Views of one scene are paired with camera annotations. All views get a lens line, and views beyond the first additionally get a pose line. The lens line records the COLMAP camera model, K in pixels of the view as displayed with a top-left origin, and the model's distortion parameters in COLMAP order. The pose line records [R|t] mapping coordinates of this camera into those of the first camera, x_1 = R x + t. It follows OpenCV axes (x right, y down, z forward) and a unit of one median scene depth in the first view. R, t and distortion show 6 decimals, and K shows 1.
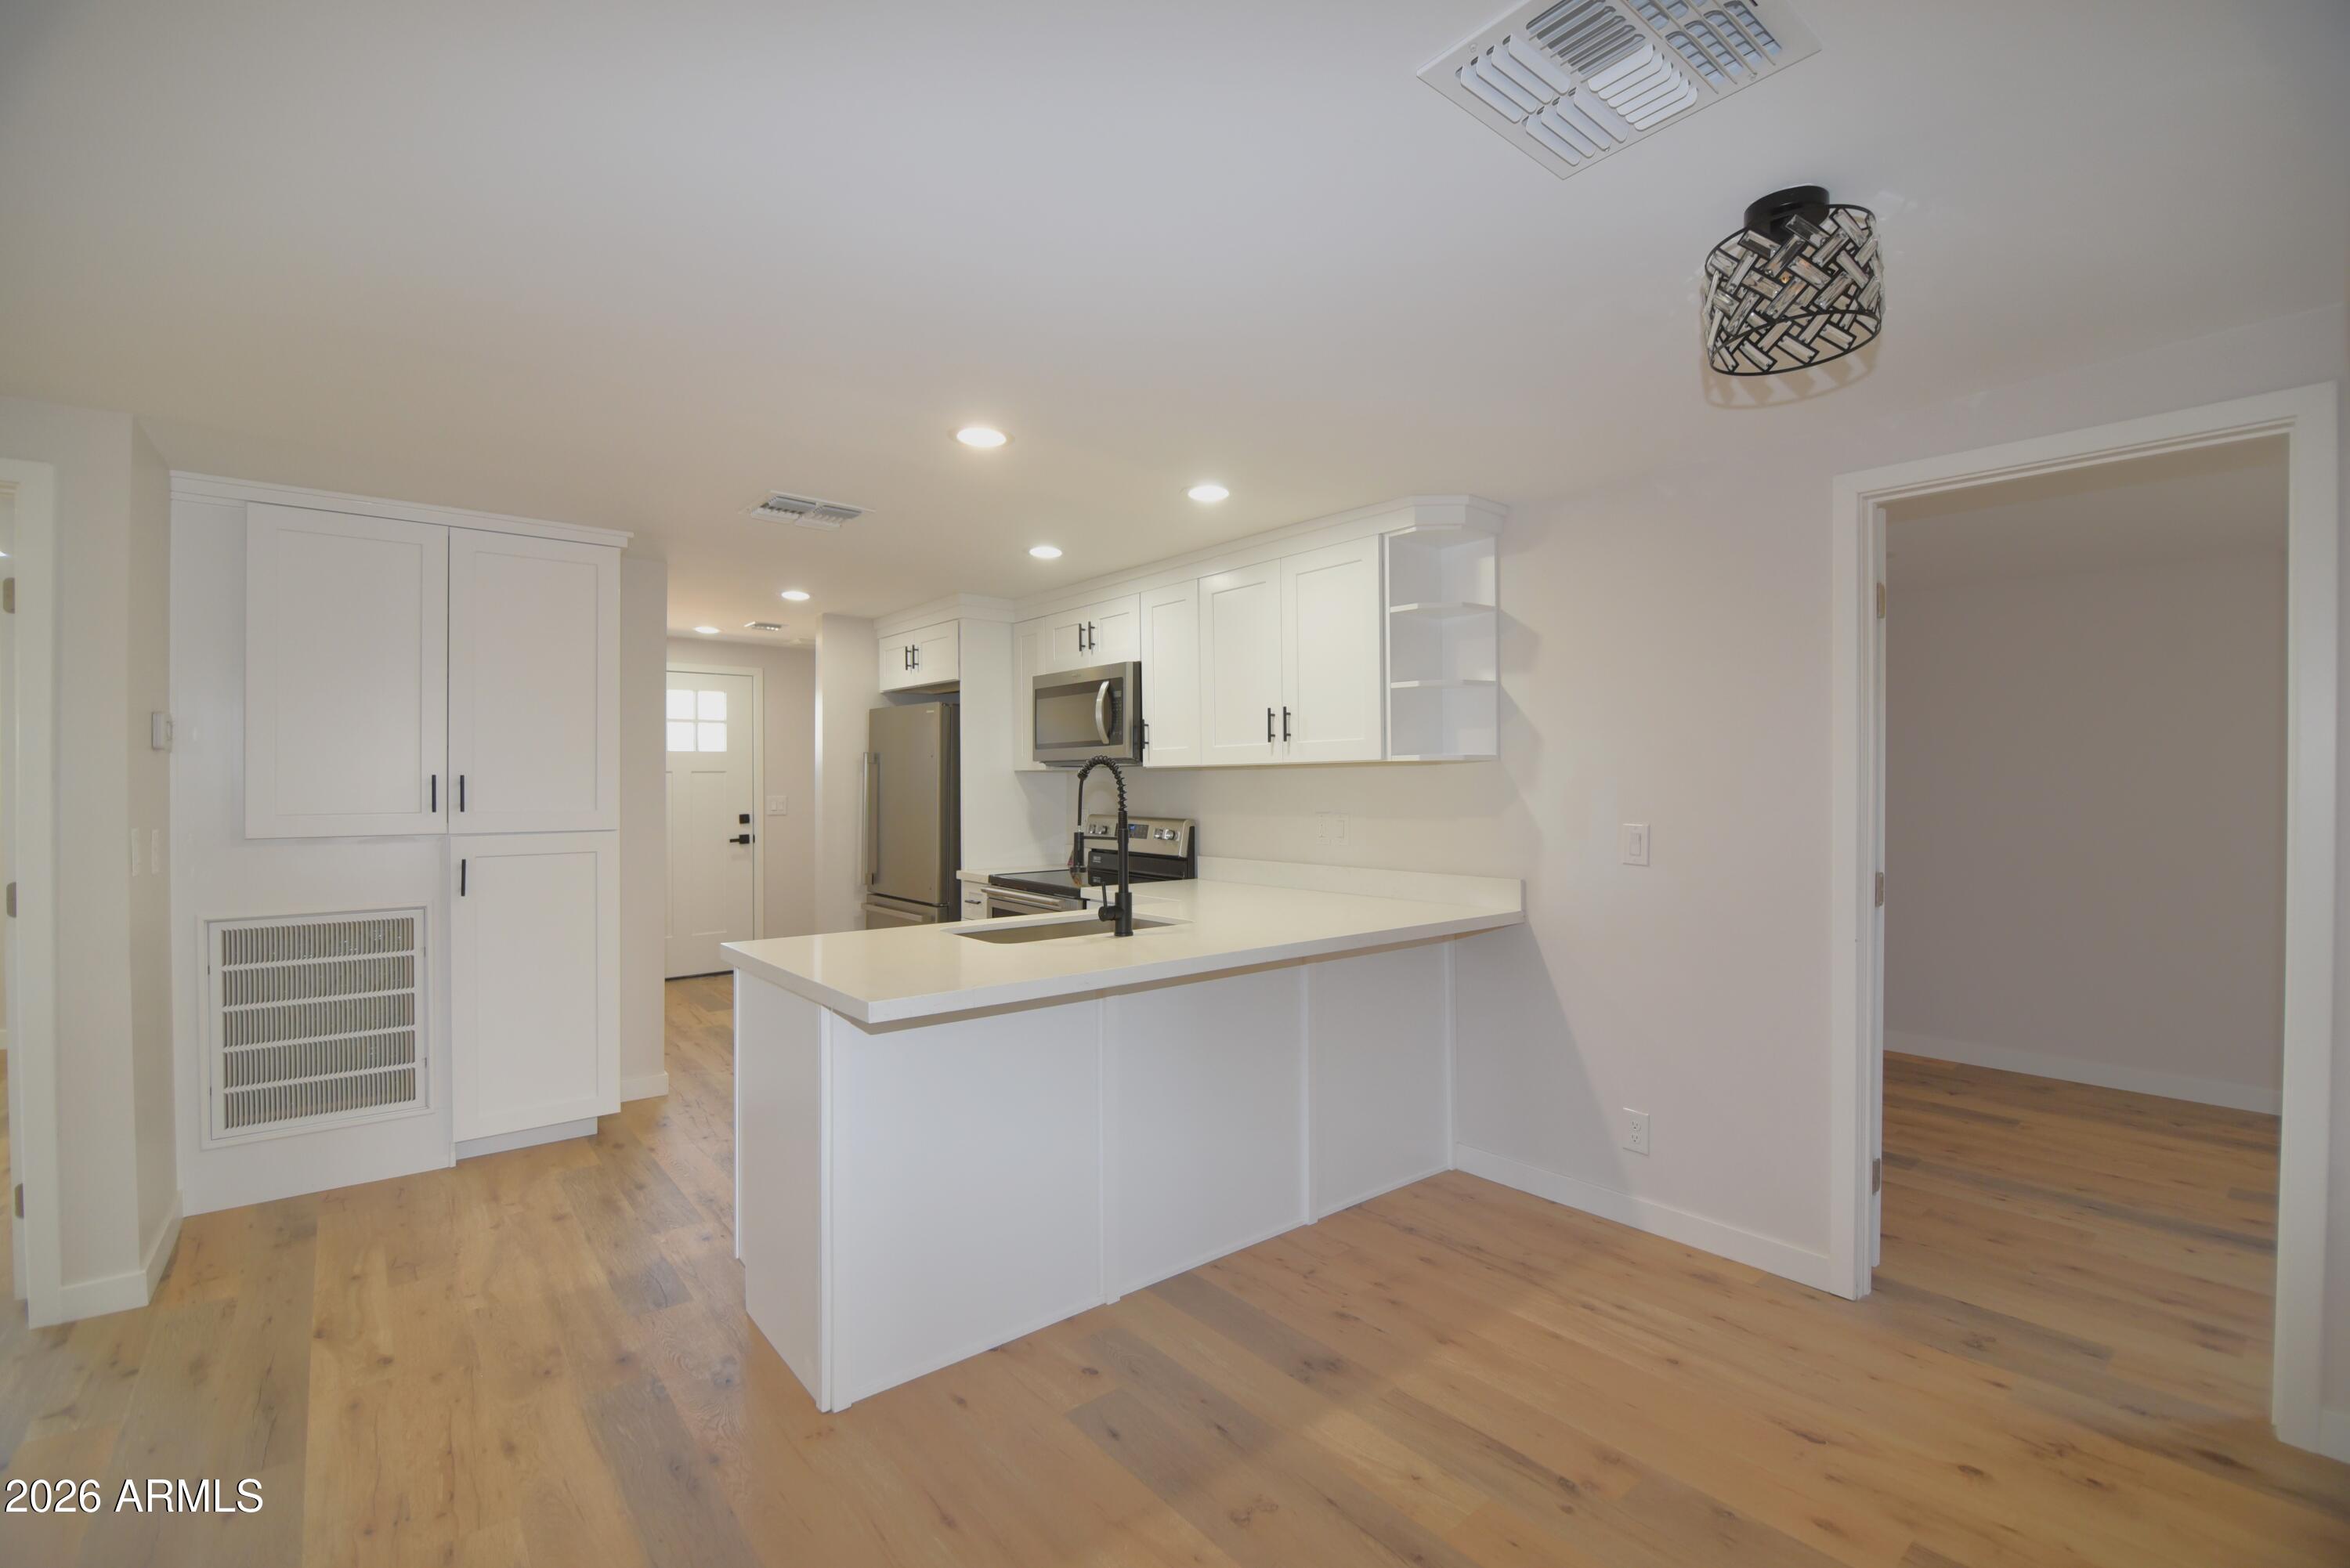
lens RADIAL K [[1014.1, 0, 1164.5], [0, 1014.1, 779.5], [0, 0, 1]] dist [-0.002837, -0.009665]
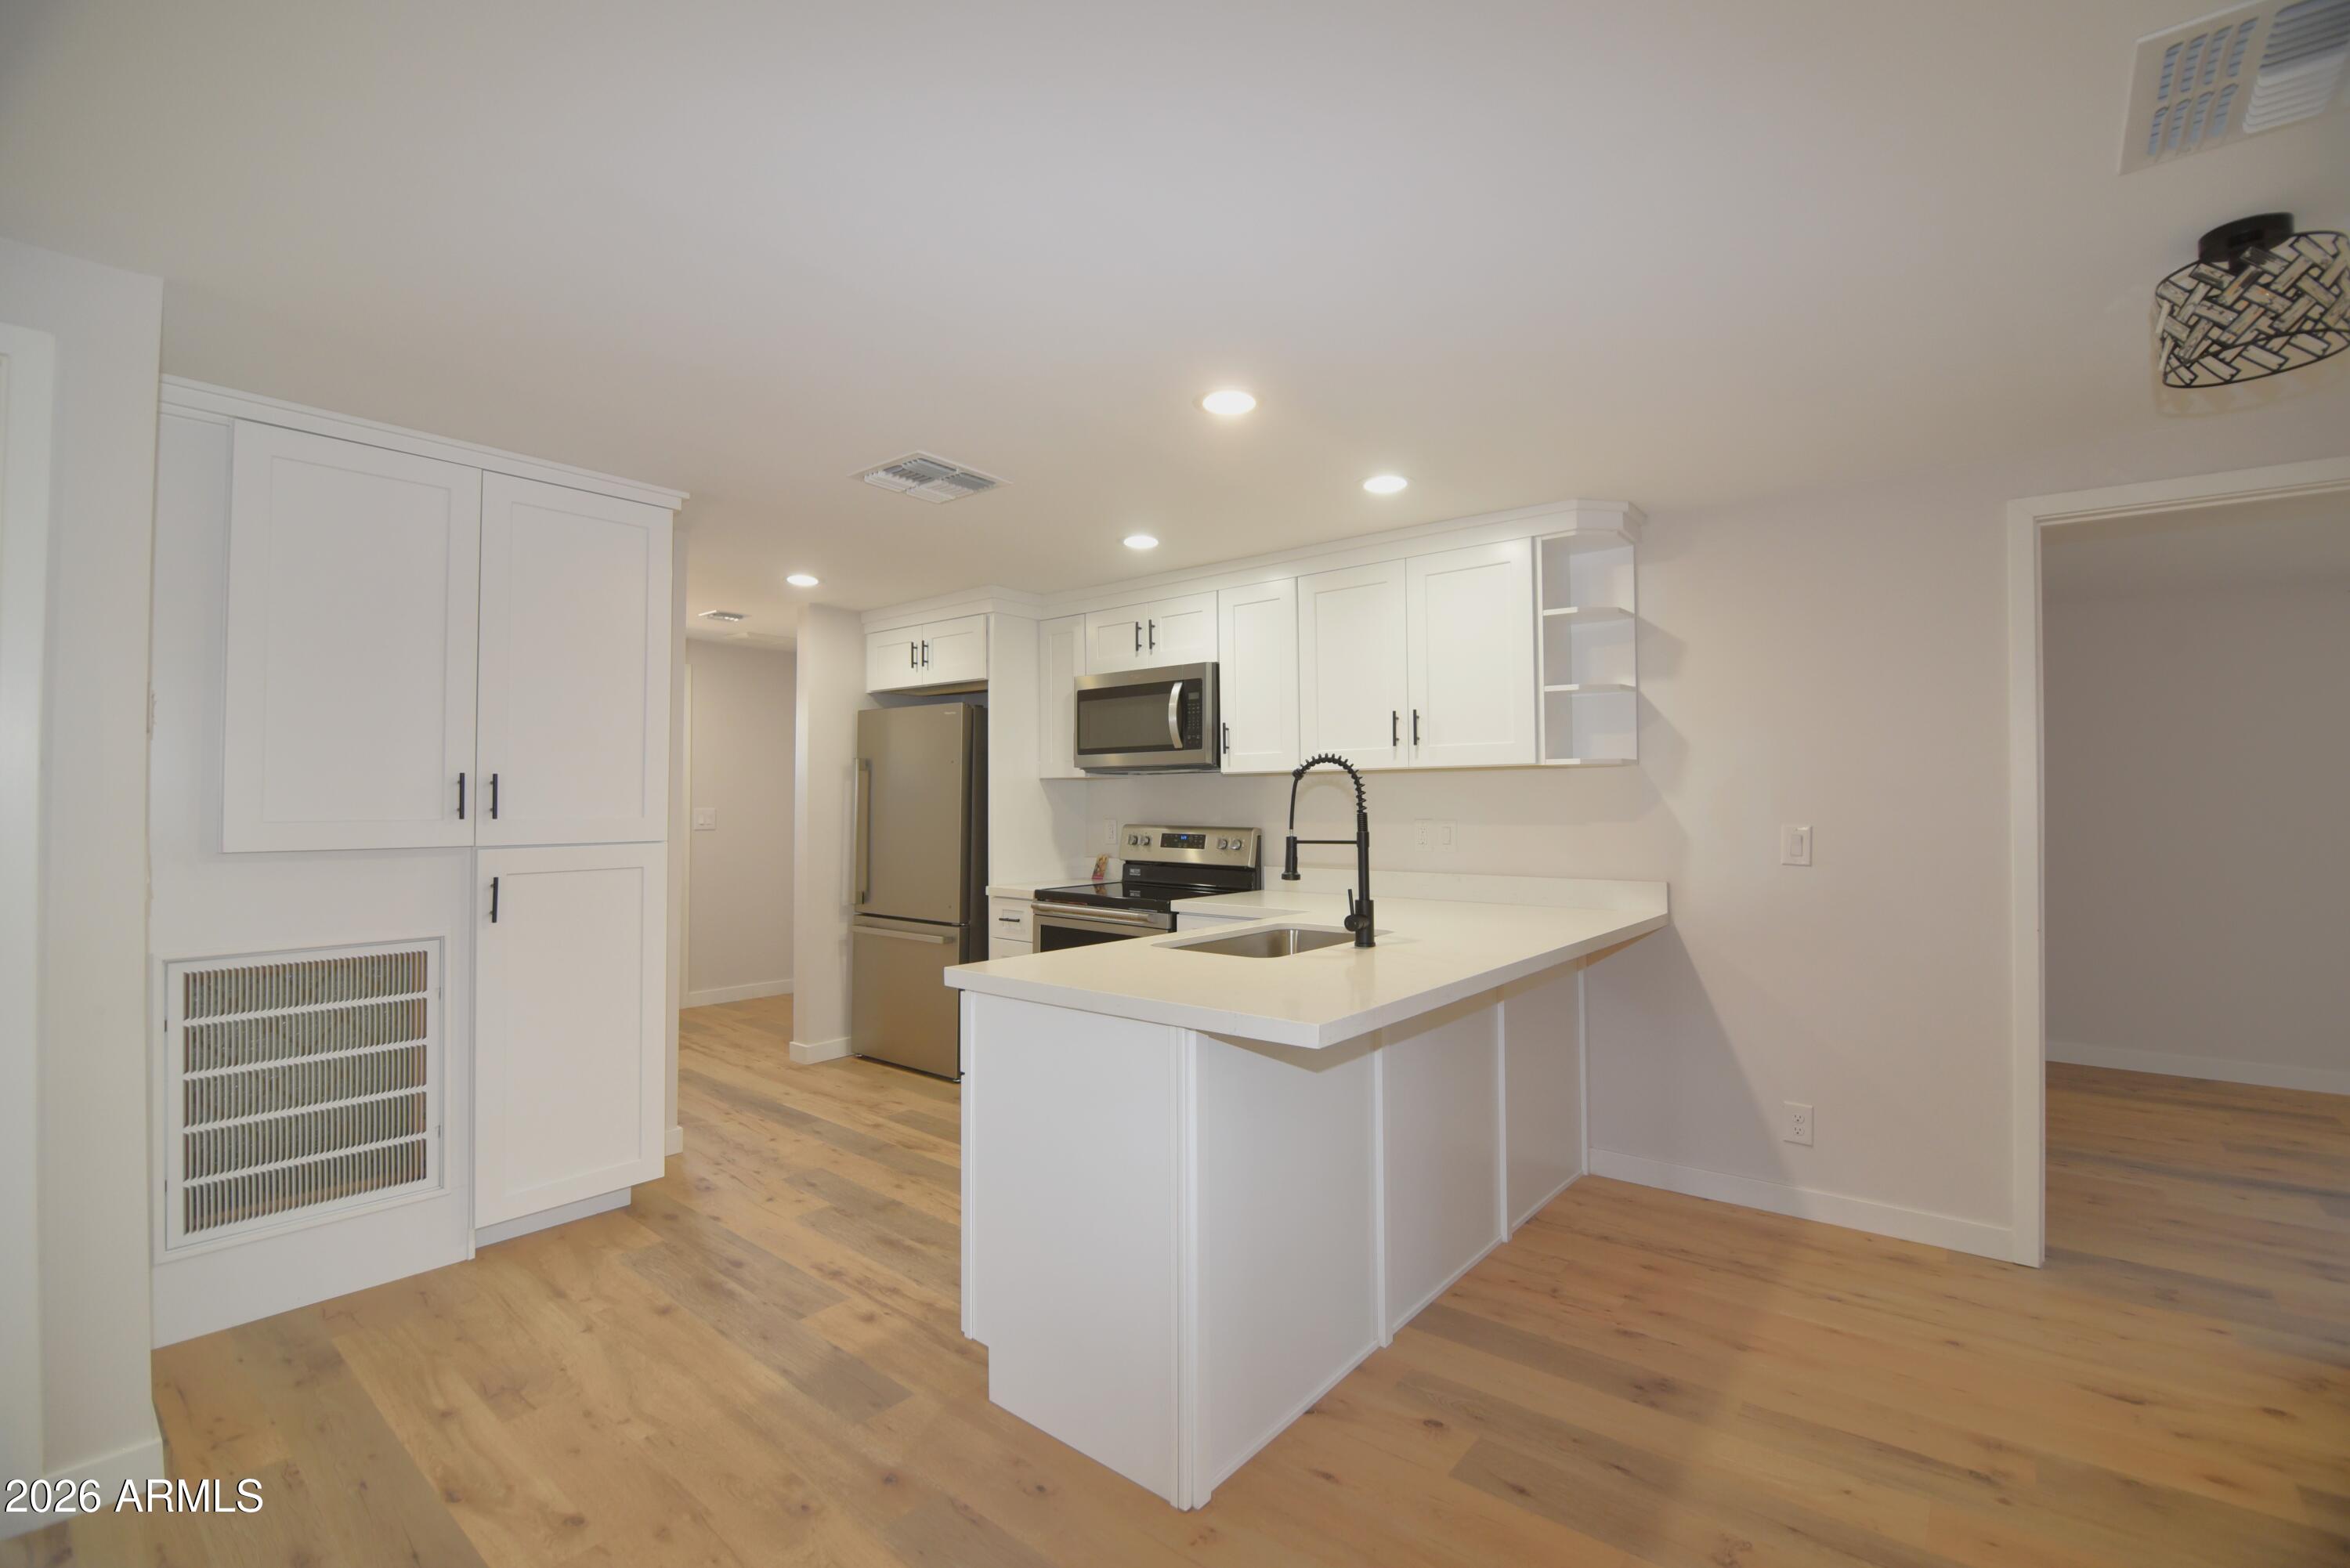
lens RADIAL K [[1014.1, 0, 1164.5], [0, 1014.1, 779.5], [0, 0, 1]] dist [-0.002837, -0.009665]
pose [[0.980939, 0.004951, 0.194251, -0.330019], [-0.001329, 0.999823, -0.018770, 0.015087], [-0.194310, 0.018154, 0.980772, 0.097105]]
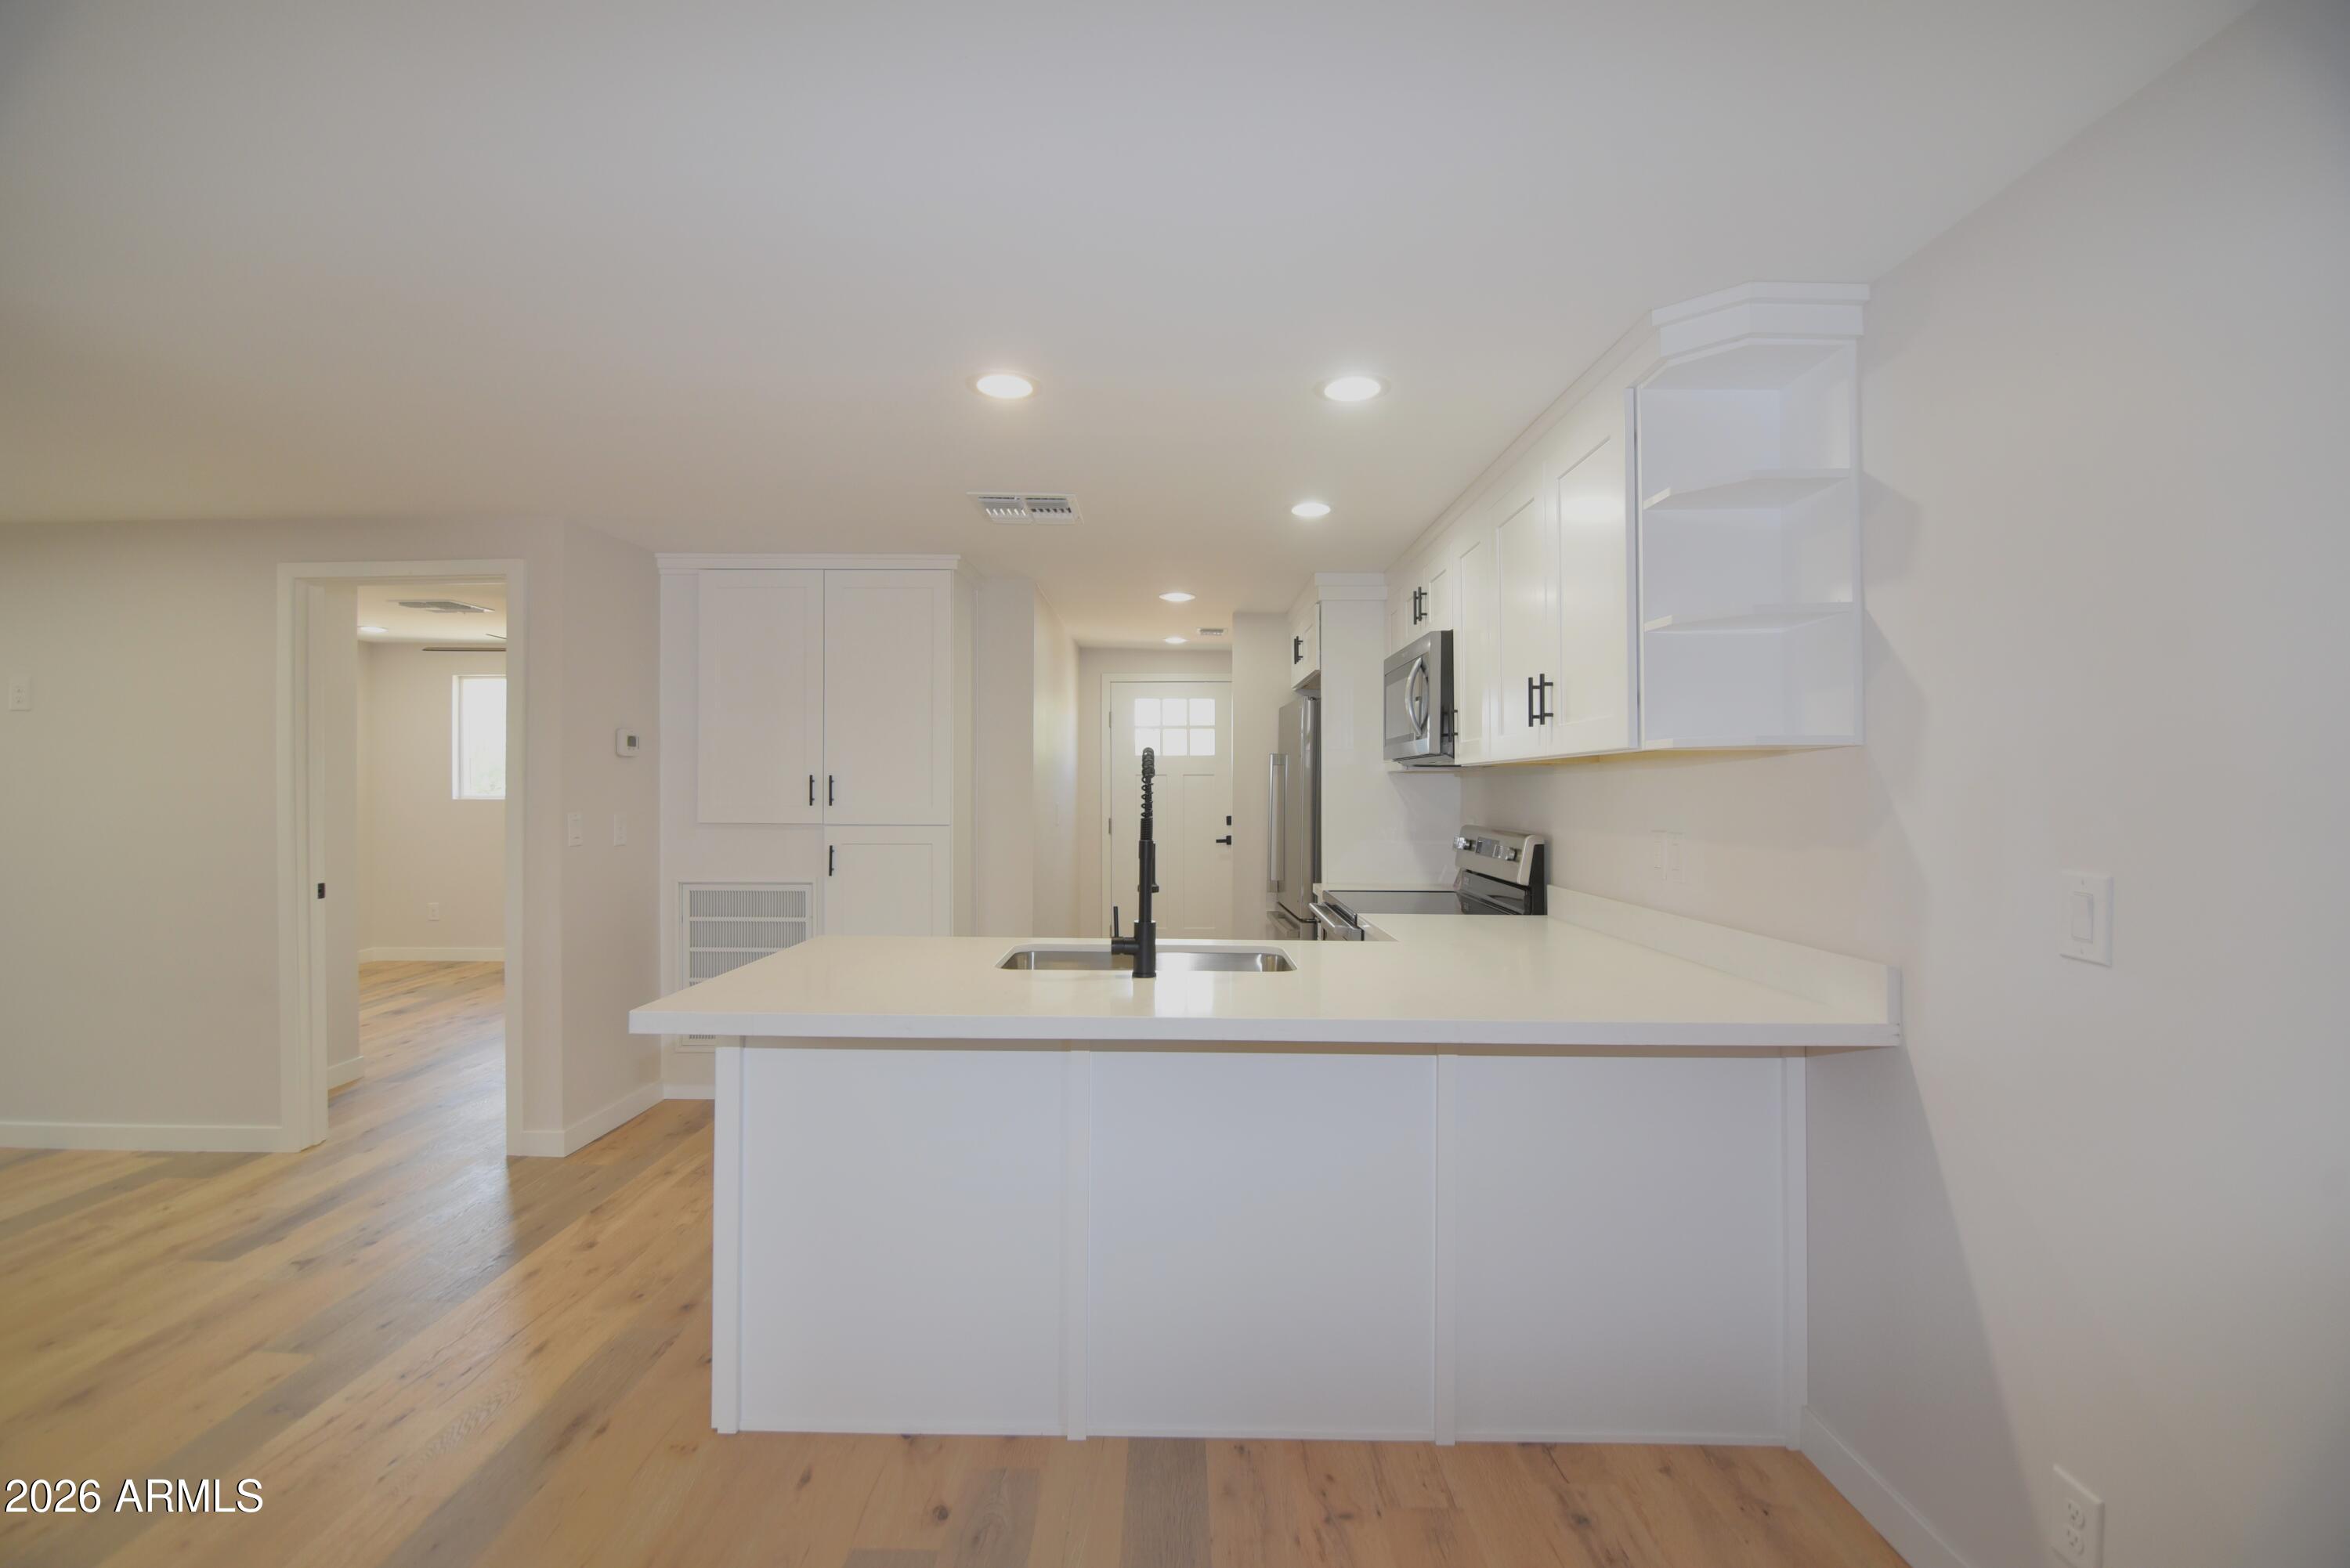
lens RADIAL K [[1014.1, 0, 1164.5], [0, 1014.1, 779.5], [0, 0, 1]] dist [-0.002837, -0.009665]
pose [[0.770746, 0.001204, -0.637141, 0.385550], [-0.005116, 0.999978, -0.004299, 0.003846], [0.637122, 0.006573, 0.770735, 0.331191]]
